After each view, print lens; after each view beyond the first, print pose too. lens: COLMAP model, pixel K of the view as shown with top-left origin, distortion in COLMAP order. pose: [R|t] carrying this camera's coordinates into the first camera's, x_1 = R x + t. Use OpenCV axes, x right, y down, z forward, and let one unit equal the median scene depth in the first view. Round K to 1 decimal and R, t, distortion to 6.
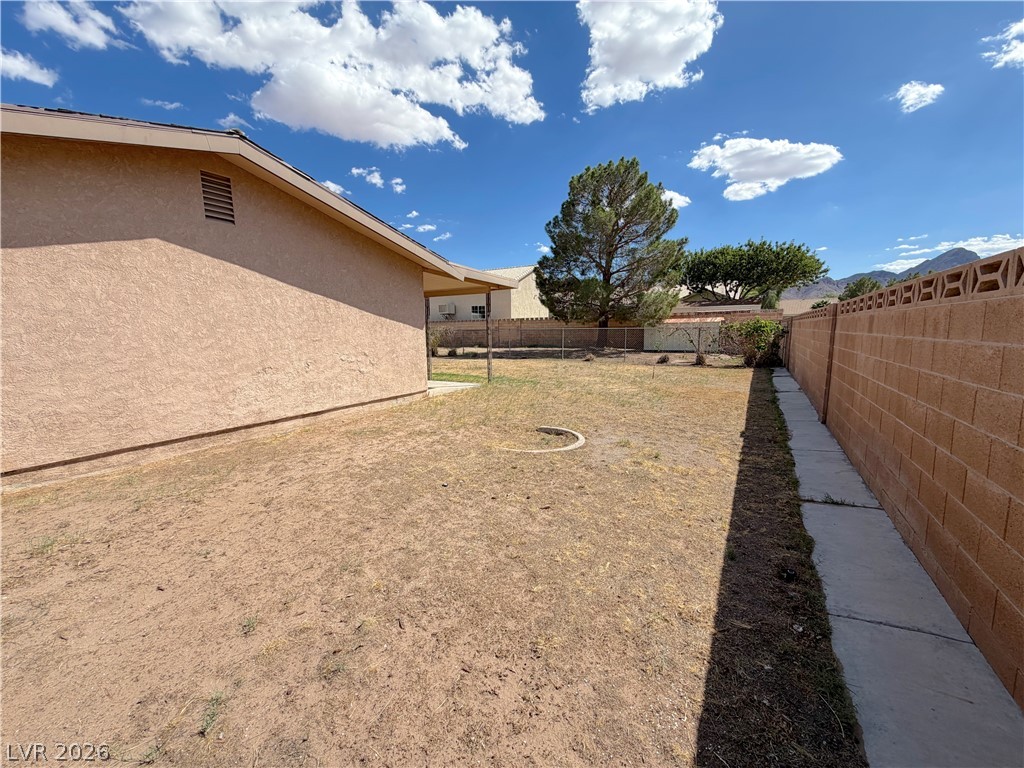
lens RADIAL K [[411.3, 0, 512.0], [0, 411.3, 384.0], [0, 0, 1]] dist [0.015584, -0.000213]
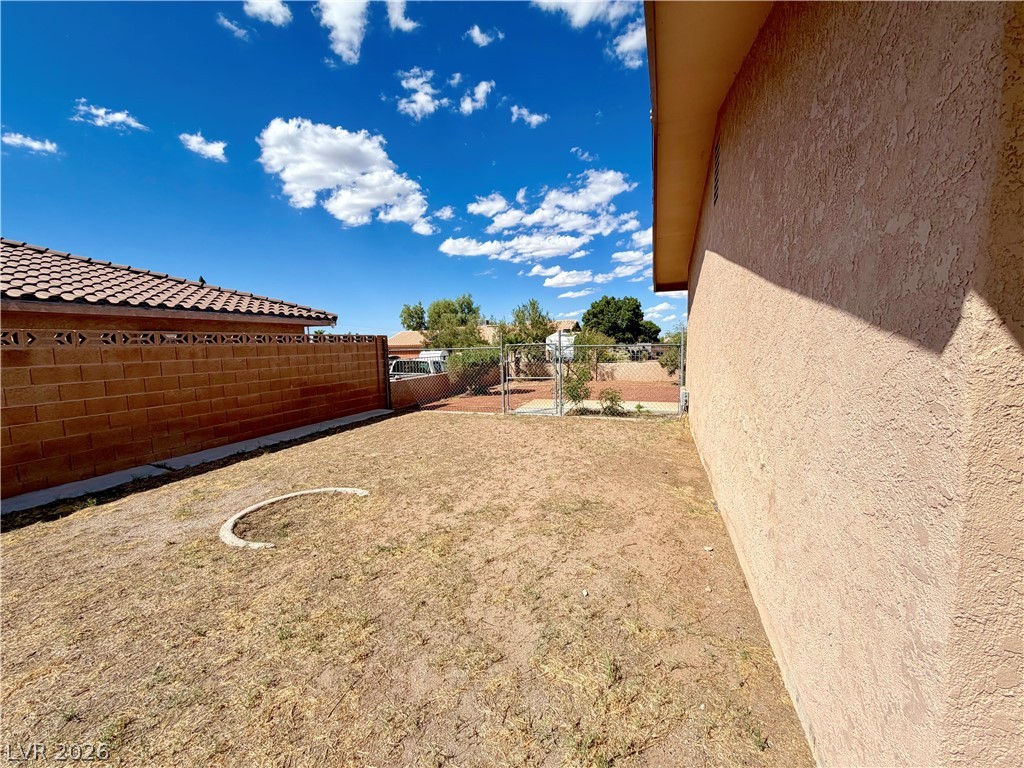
lens RADIAL K [[409.3, 0, 509.8], [0, 409.3, 385.3], [0, 0, 1]] dist [-0.000706, -0.000109]
pose [[-0.985280, 0.068105, -0.156796, -0.253530], [0.032680, 0.975337, 0.218288, -0.299368], [0.167796, 0.209951, -0.963206, 2.309003]]
